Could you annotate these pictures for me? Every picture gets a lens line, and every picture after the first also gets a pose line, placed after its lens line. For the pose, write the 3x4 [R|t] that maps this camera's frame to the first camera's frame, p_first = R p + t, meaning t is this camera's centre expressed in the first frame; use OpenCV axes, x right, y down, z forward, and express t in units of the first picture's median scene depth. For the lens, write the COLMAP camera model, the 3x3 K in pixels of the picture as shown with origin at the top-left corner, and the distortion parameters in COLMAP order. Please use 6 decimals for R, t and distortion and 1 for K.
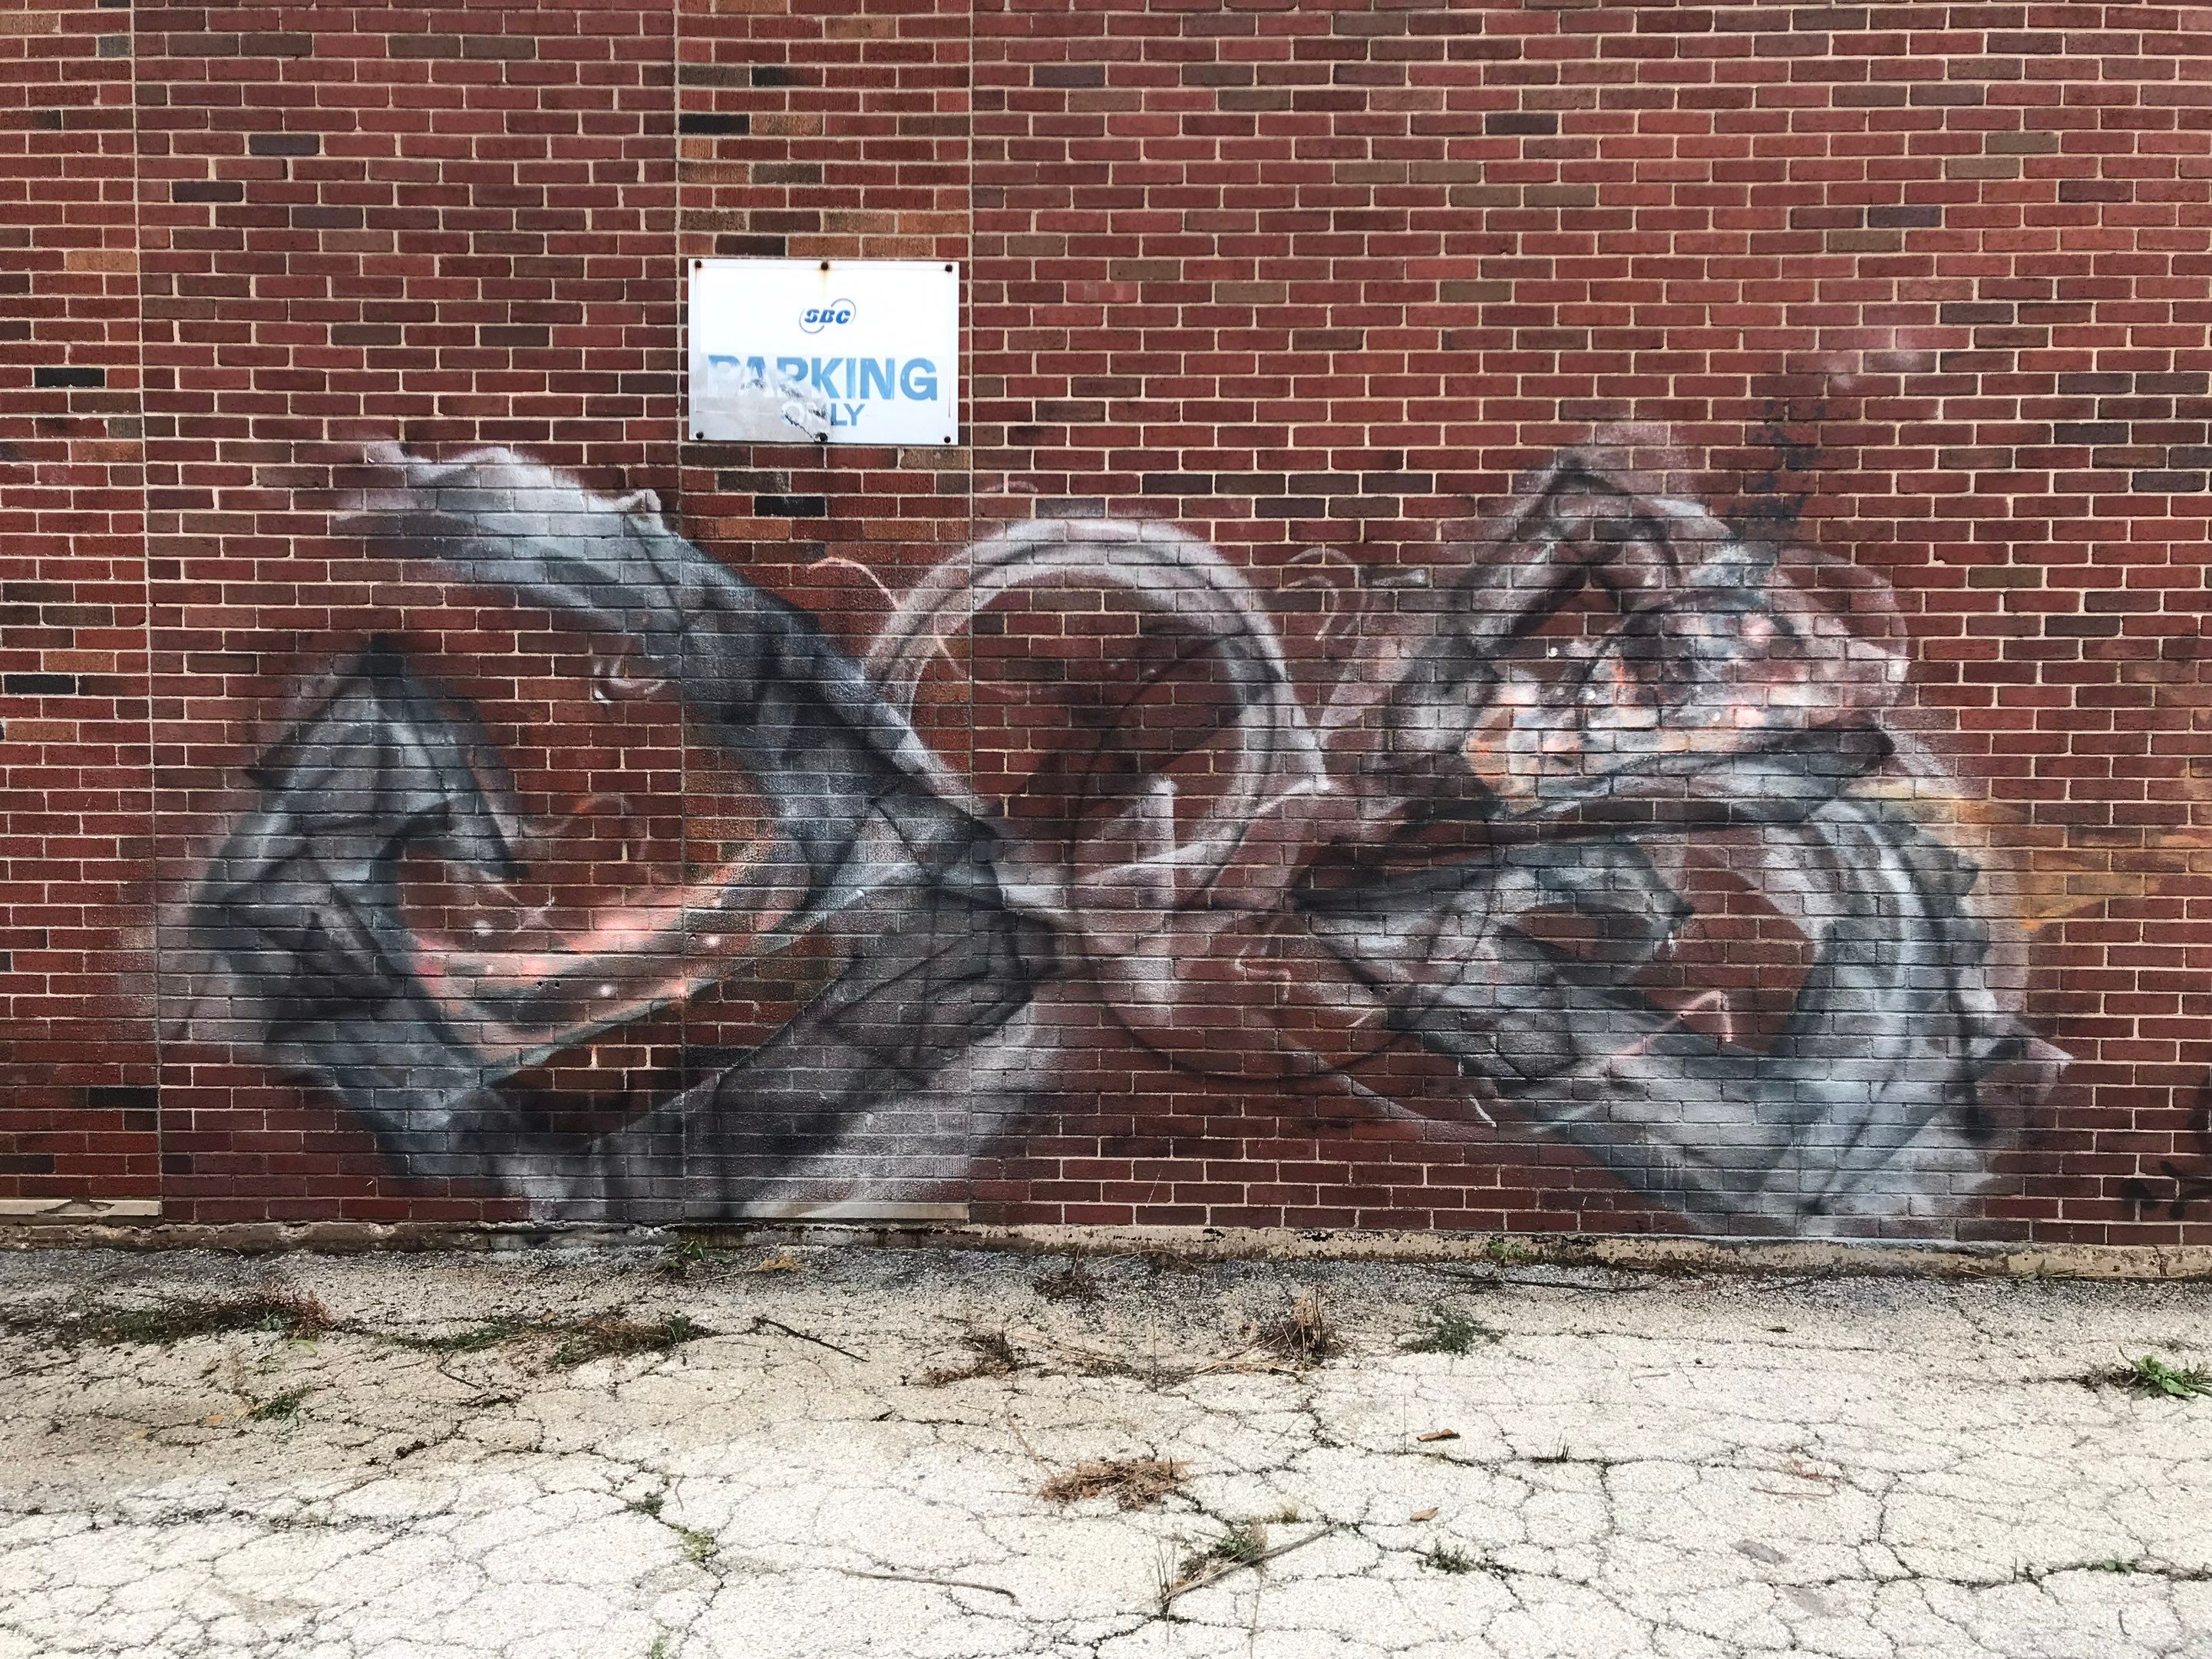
lens RADIAL K [[1824.6, 0, 1111.9], [0, 1824.6, 799.7], [0, 0, 1]] dist [0.026030, 0.008304]
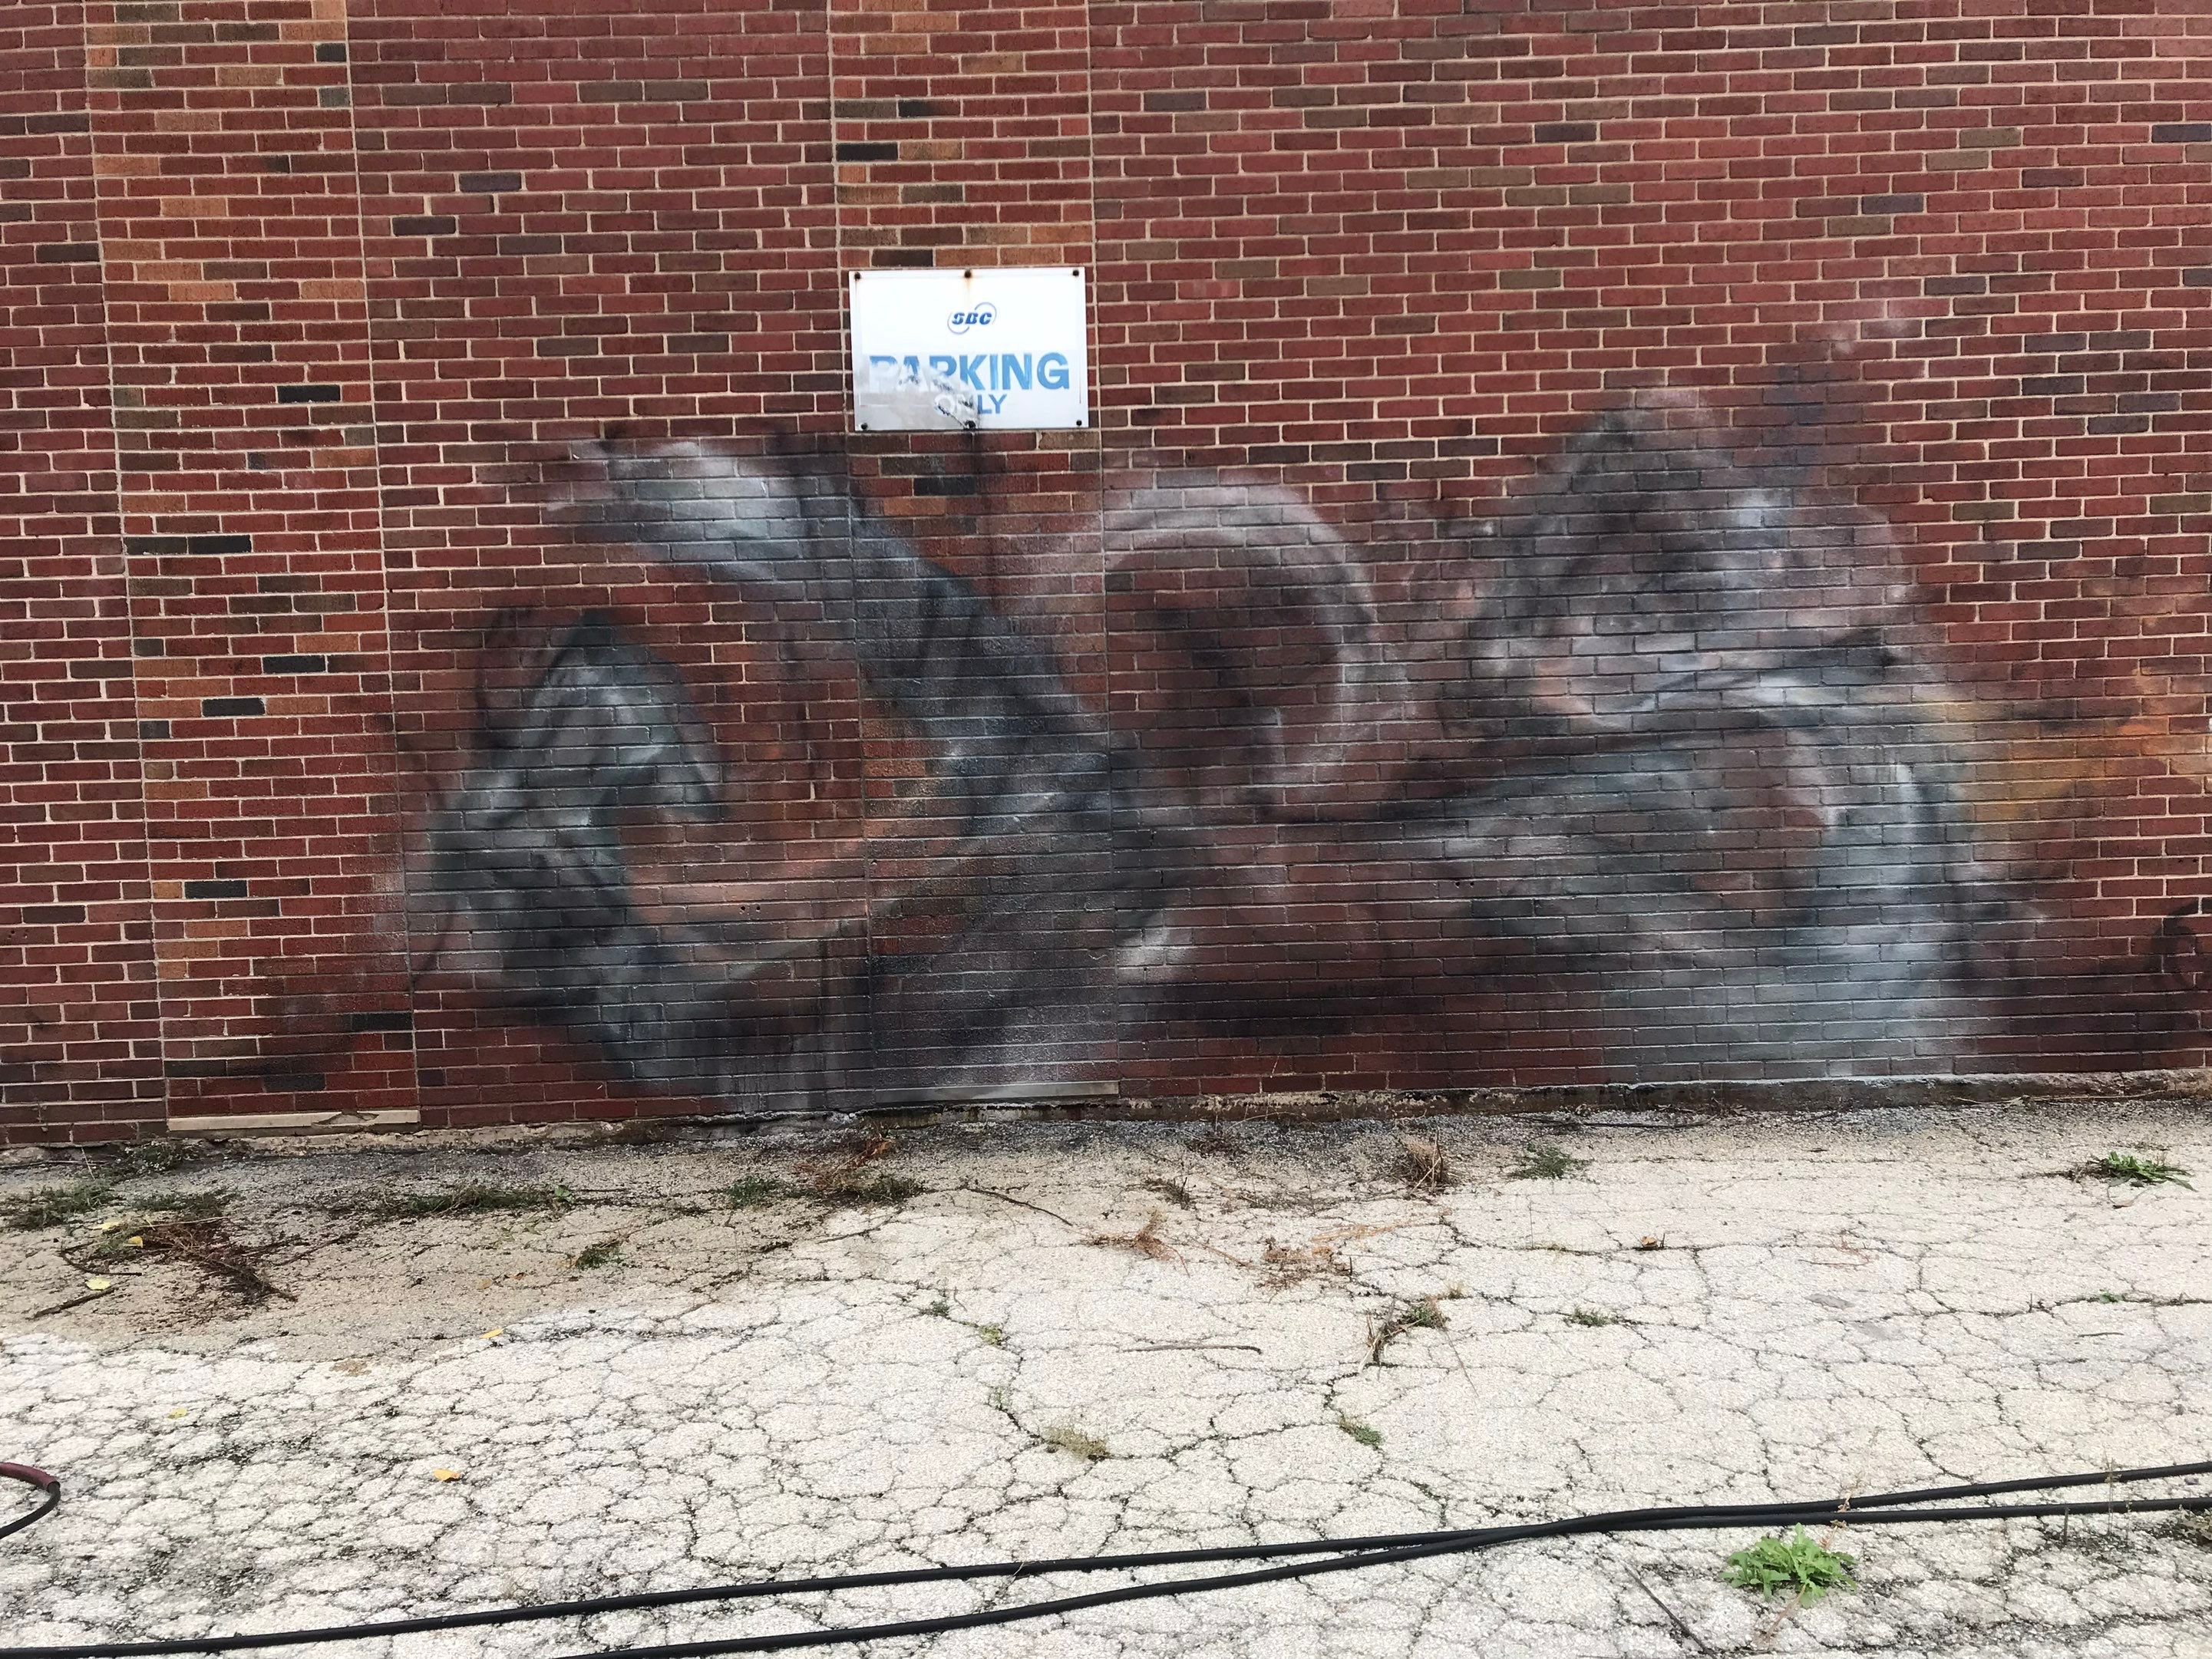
lens RADIAL K [[1824.6, 0, 1111.9], [0, 1824.6, 804.7], [0, 0, 1]] dist [0.026030, 0.008304]
pose [[0.998590, -0.039792, 0.035131, -0.120490], [0.038610, 0.998686, 0.033694, 0.005790], [-0.036426, -0.032290, 0.998815, -0.161596]]
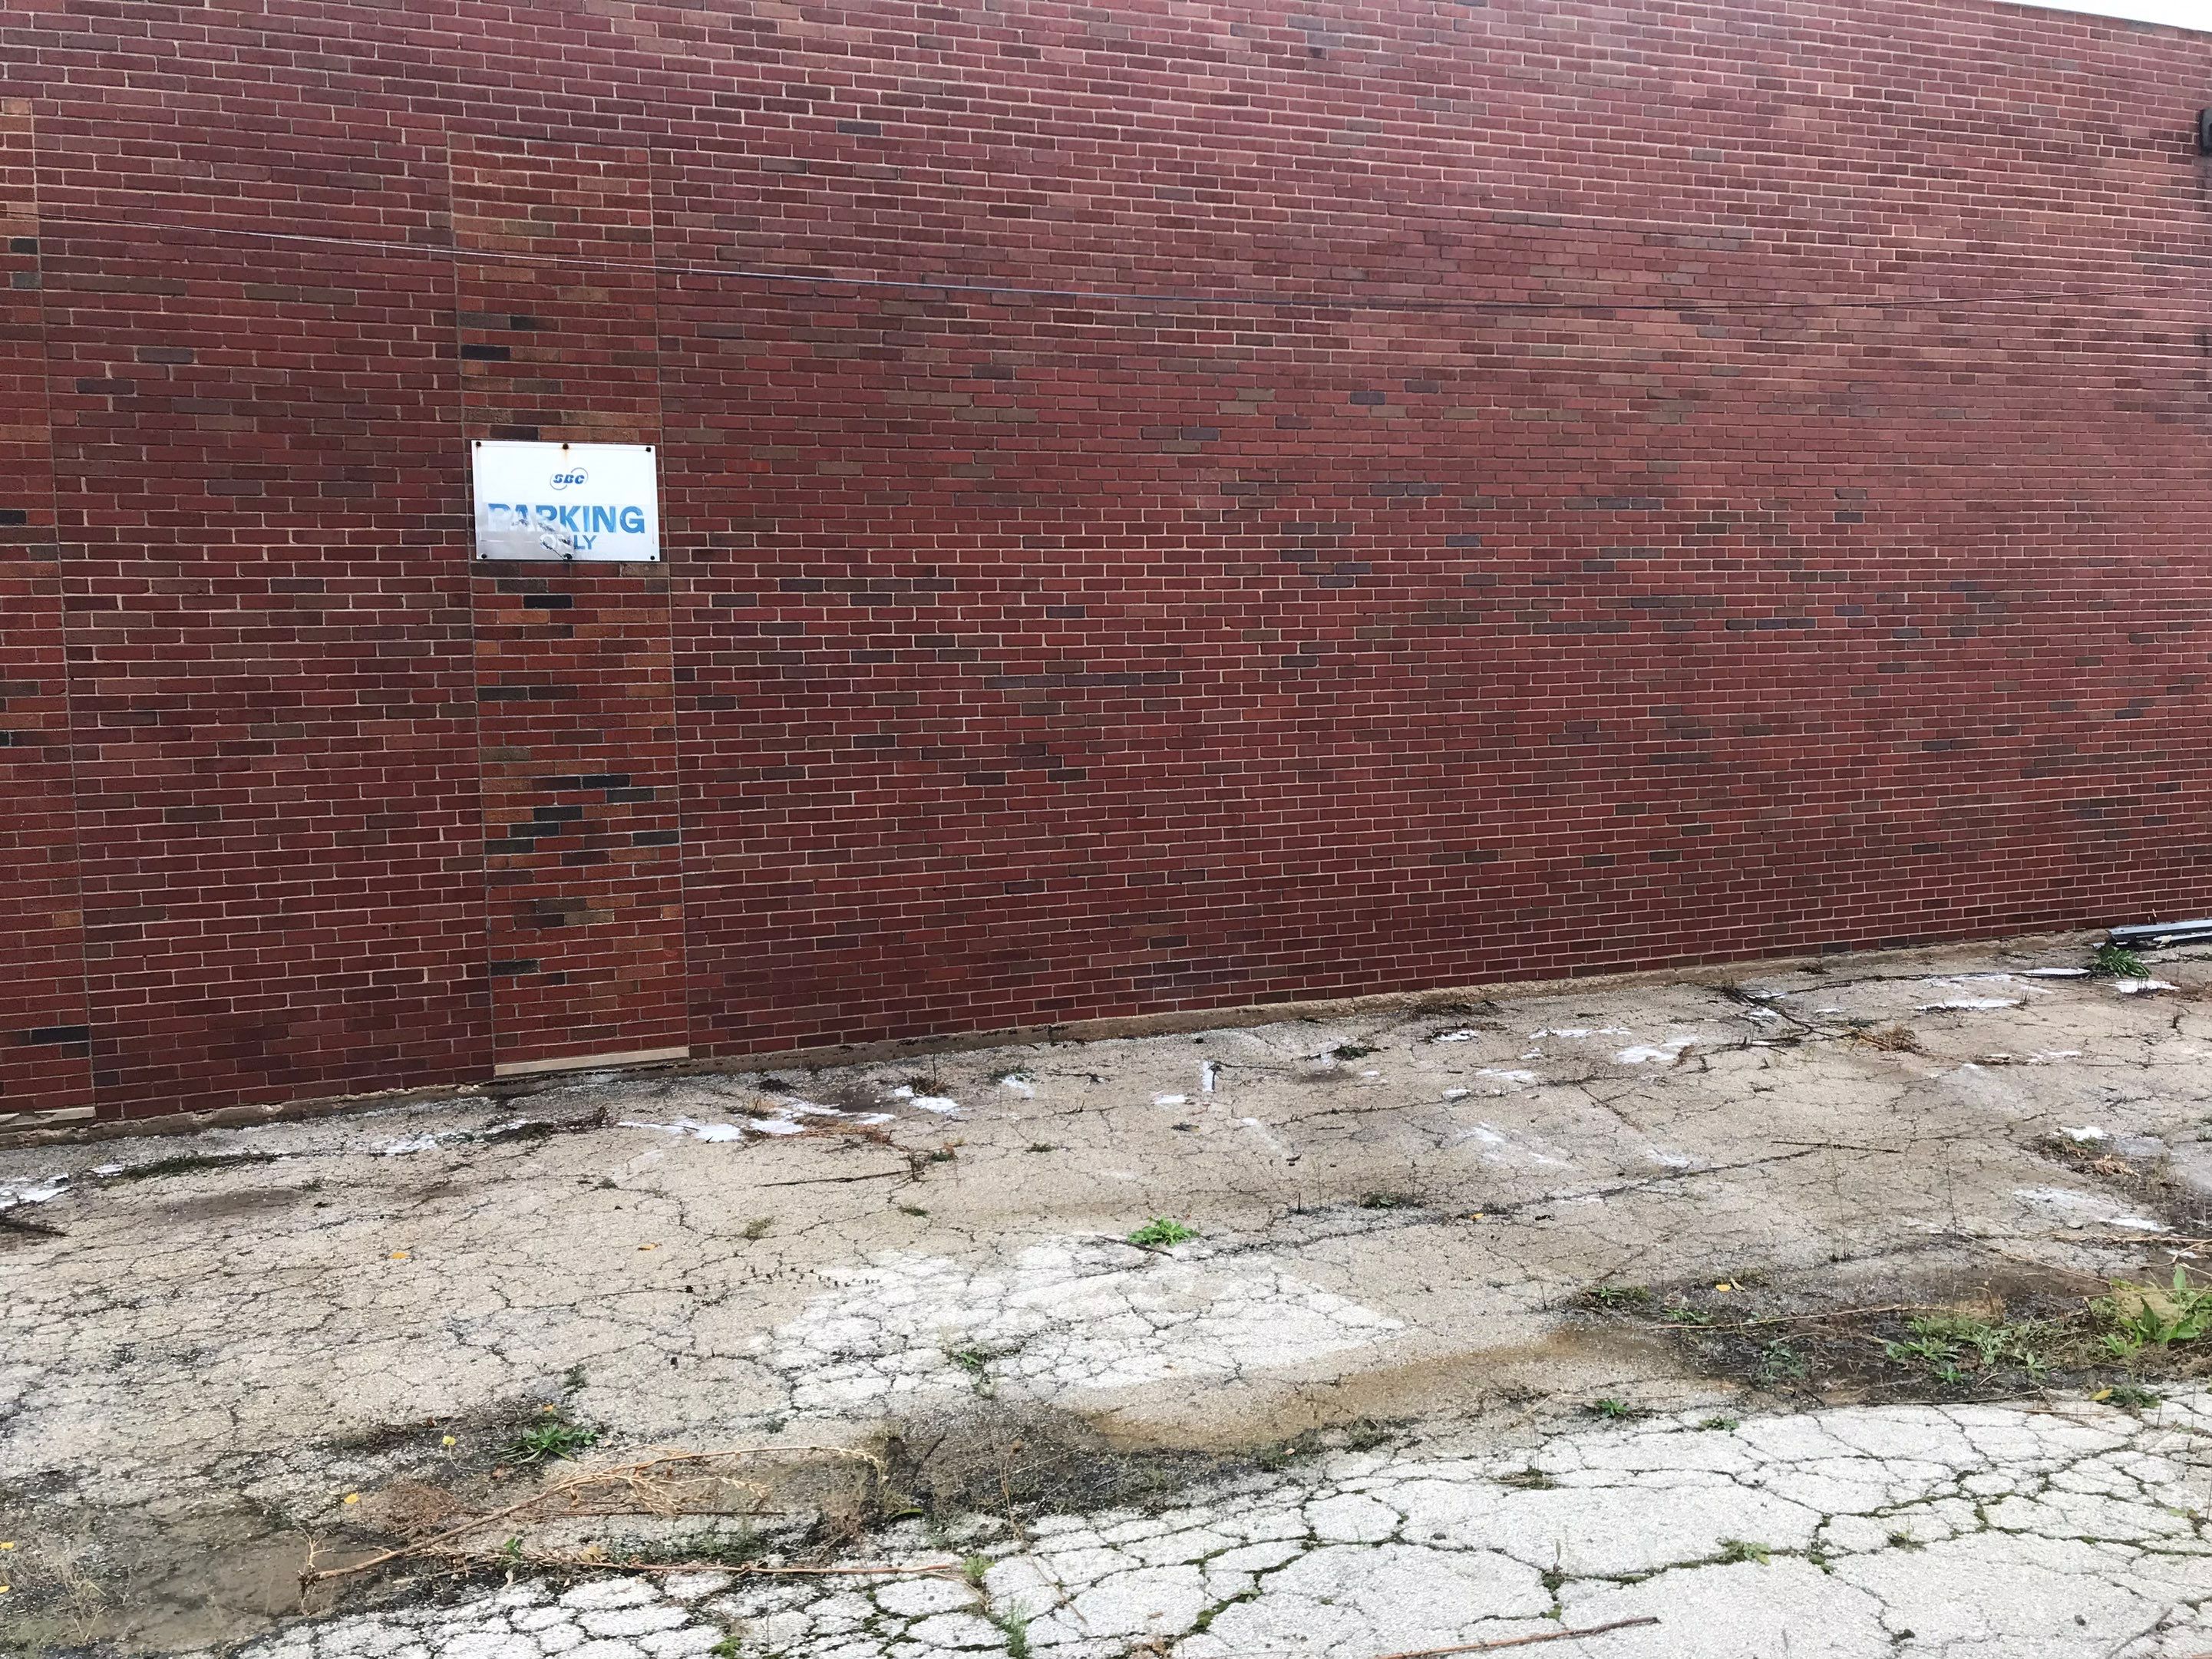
lens RADIAL K [[1787.1, 0, 1122.9], [0, 1787.1, 805.7], [0, 0, 1]] dist [0.053331, -0.044062]
pose [[0.927131, -0.056071, 0.370519, -0.300896], [0.053116, 0.998423, 0.018180, 0.007700], [-0.370954, 0.002825, 0.928647, -0.582527]]
